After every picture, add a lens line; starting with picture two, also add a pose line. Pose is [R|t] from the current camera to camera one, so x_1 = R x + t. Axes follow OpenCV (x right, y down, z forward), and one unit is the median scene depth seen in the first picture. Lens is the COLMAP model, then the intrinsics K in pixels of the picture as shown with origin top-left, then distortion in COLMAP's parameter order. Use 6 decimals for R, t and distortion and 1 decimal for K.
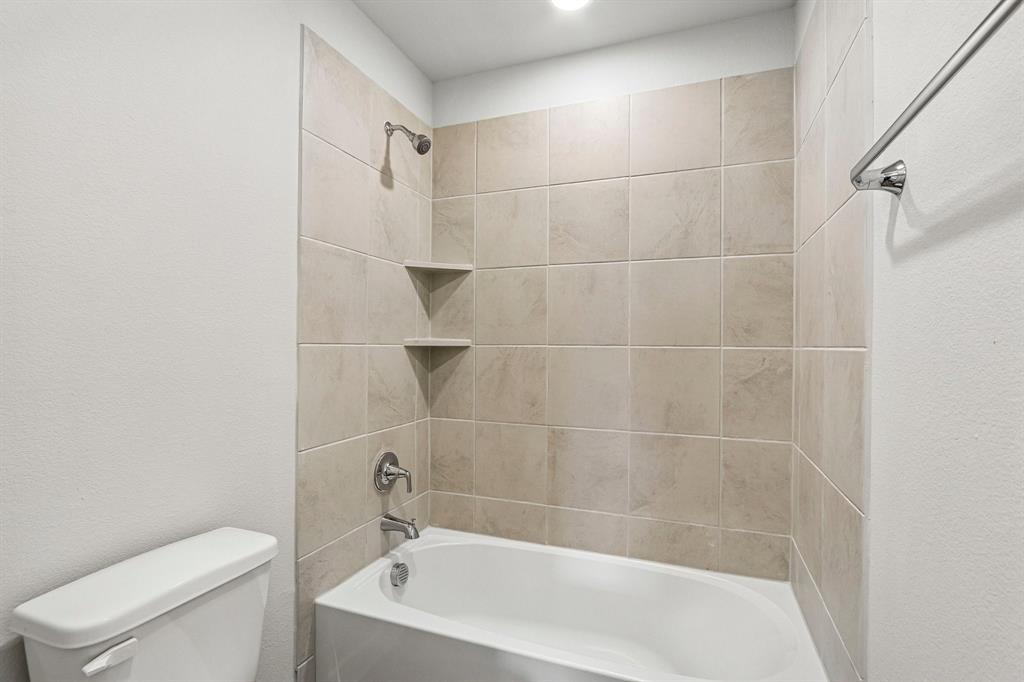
lens RADIAL K [[474.4, 0, 509.6], [0, 474.4, 342.2], [0, 0, 1]] dist [-0.001766, 0.000236]
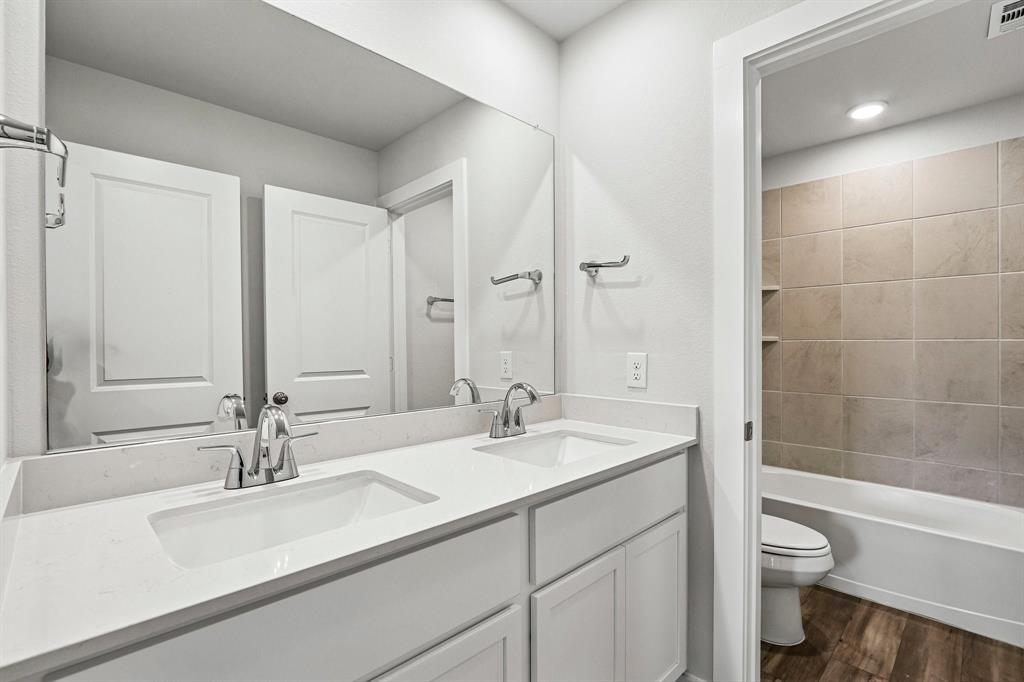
lens RADIAL K [[474.4, 0, 512.9], [0, 474.4, 343.8], [0, 0, 1]] dist [-0.001766, 0.000236]
pose [[0.894218, -0.007820, -0.447563, -0.182258], [0.010479, 0.999939, 0.003464, 0.003589], [0.447509, -0.007788, 0.894246, -0.788244]]
